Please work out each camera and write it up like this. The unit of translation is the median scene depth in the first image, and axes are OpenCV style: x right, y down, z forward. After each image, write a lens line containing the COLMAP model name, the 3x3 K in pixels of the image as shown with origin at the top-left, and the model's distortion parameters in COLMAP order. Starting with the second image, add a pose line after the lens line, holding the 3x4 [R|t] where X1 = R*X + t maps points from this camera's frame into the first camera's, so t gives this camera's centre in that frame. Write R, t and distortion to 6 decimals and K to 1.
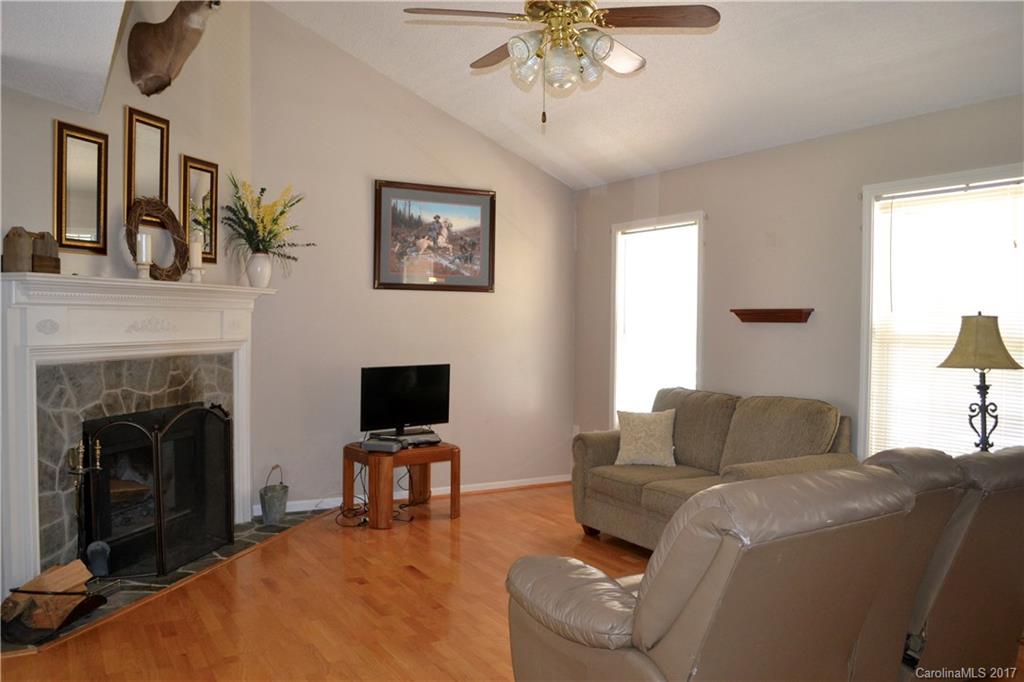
lens RADIAL K [[840.9, 0, 494.0], [0, 840.9, 340.4], [0, 0, 1]] dist [-0.066372, 0.006242]
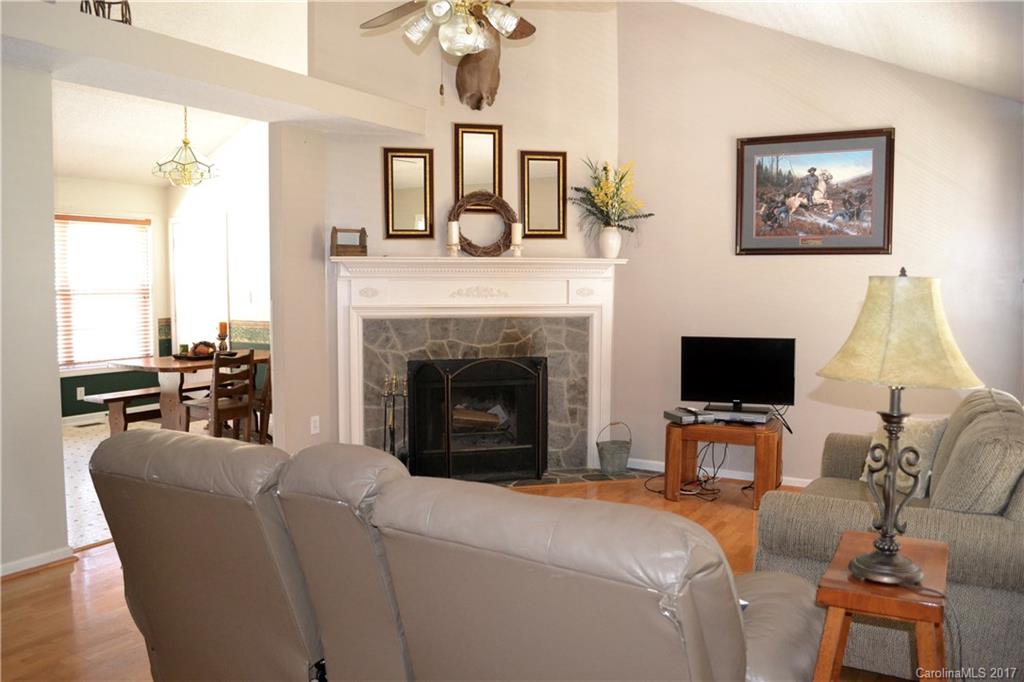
lens RADIAL K [[840.9, 0, 494.0], [0, 840.9, 340.4], [0, 0, 1]] dist [-0.066372, 0.006242]
pose [[0.483344, 0.054762, -0.873716, 0.617356], [-0.020103, 0.998473, 0.051460, -0.009281], [0.875200, -0.007309, 0.483706, 0.339472]]
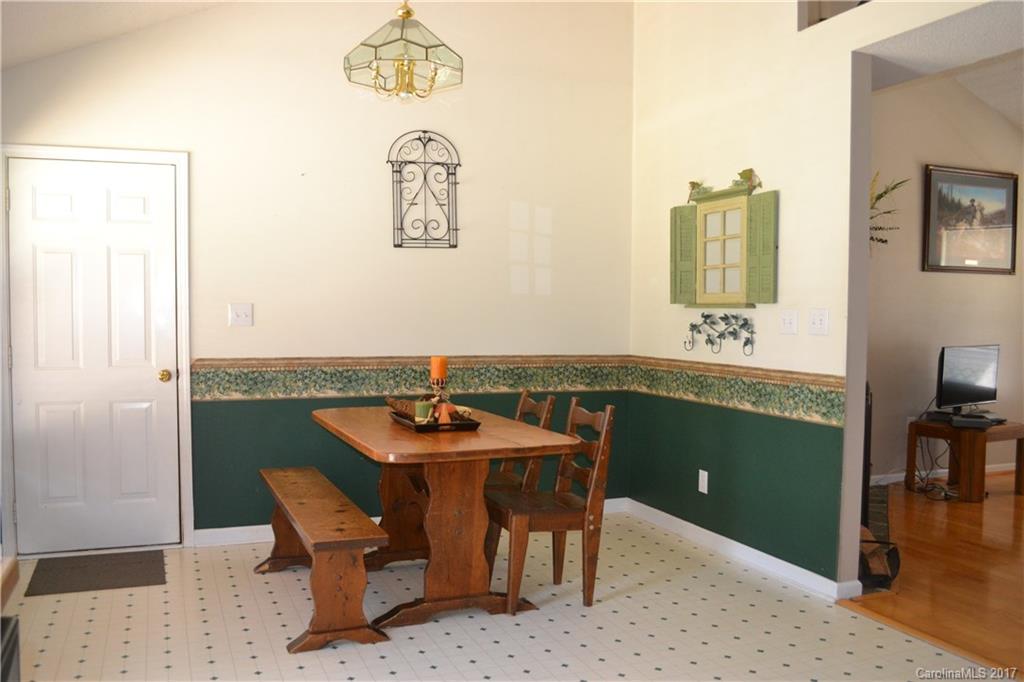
lens RADIAL K [[902.2, 0, 512.0], [0, 902.2, 341.0], [0, 0, 1]] dist [-0.020682, -0.143892]
pose [[0.991296, 0.006995, -0.131466, -0.553385], [-0.004351, 0.999783, 0.020387, 0.004597], [0.131580, -0.019638, 0.991111, -0.162375]]
